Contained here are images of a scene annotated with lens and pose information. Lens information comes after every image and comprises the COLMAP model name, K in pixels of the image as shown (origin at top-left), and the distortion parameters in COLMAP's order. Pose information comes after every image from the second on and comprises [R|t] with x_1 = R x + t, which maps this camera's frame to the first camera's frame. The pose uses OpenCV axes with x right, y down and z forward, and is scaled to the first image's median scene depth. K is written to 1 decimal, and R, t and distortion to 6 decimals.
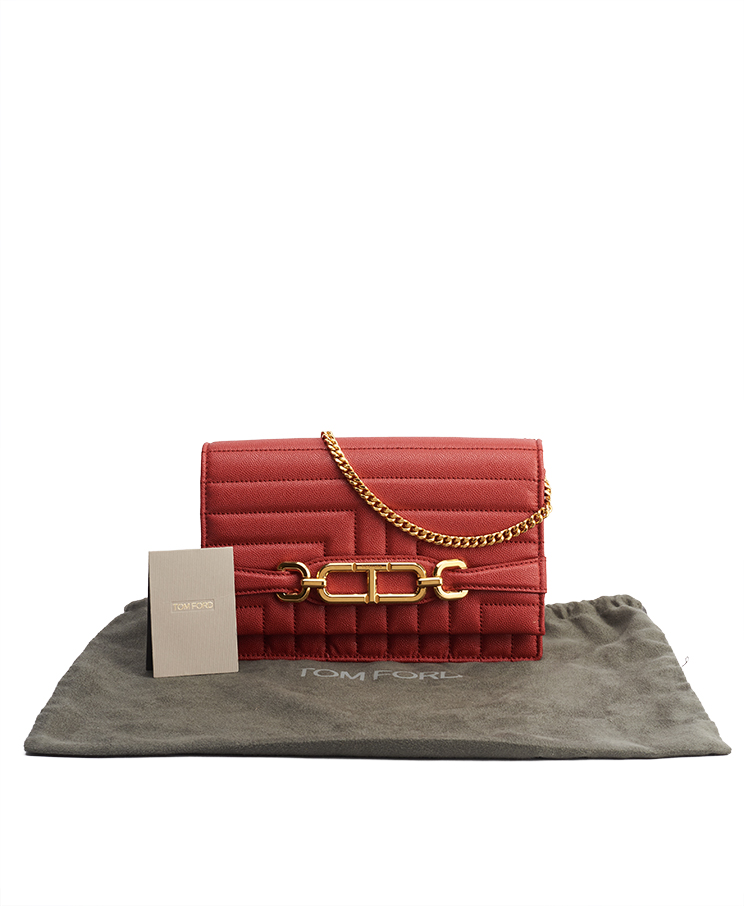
lens RADIAL K [[2003.0, 0, 372.0], [0, 2003.0, 453.0], [0, 0, 1]] dist [0.017755, 0.008603]
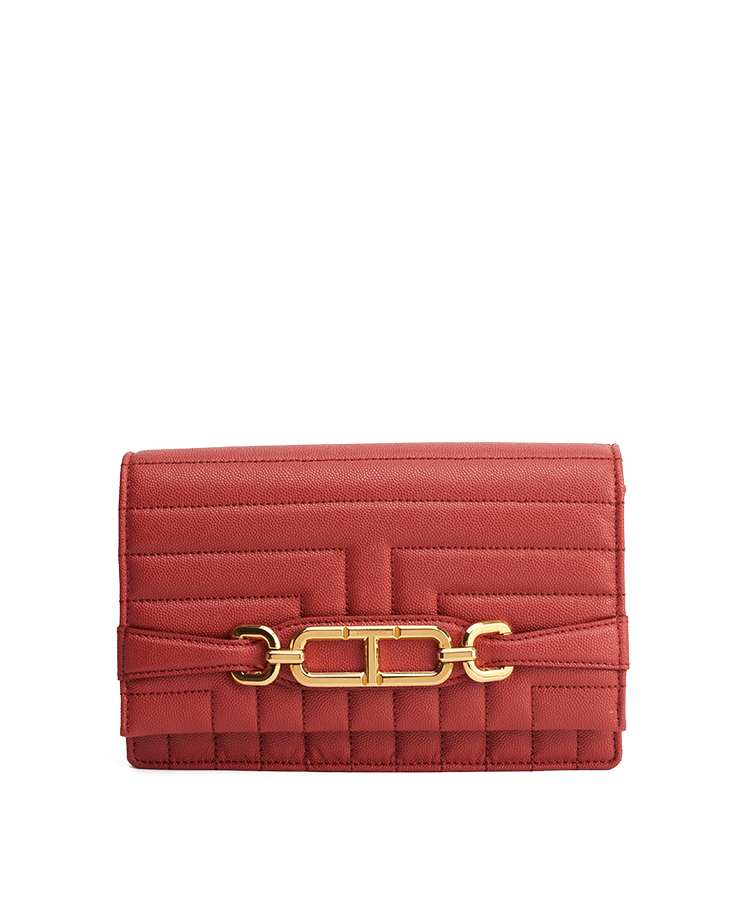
lens RADIAL K [[2003.0, 0, 372.0], [0, 2003.0, 453.0], [0, 0, 1]] dist [0.017755, 0.008603]
pose [[0.999929, -0.004664, -0.010987, 0.007954], [0.004431, 0.999768, -0.021059, 0.010459], [0.011083, 0.021009, 0.999718, 0.321532]]
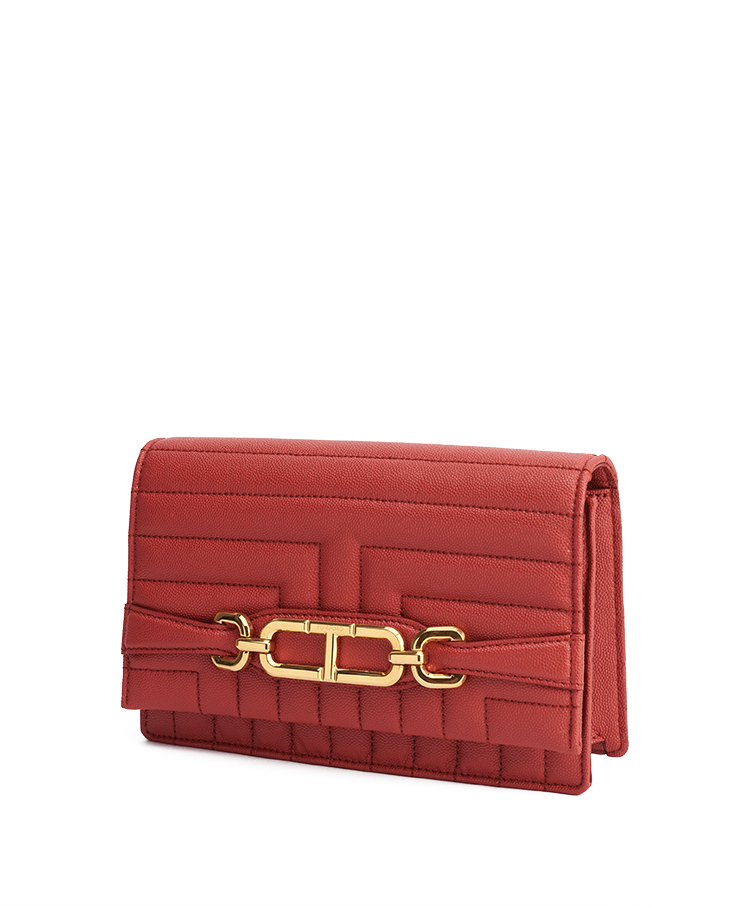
lens RADIAL K [[2003.0, 0, 372.0], [0, 2003.0, 453.0], [0, 0, 1]] dist [0.017755, 0.008603]
pose [[0.898895, 0.041112, -0.436231, 0.305266], [-0.055375, 0.998265, -0.020027, 0.010244], [0.434651, 0.042158, 0.899612, 0.391166]]
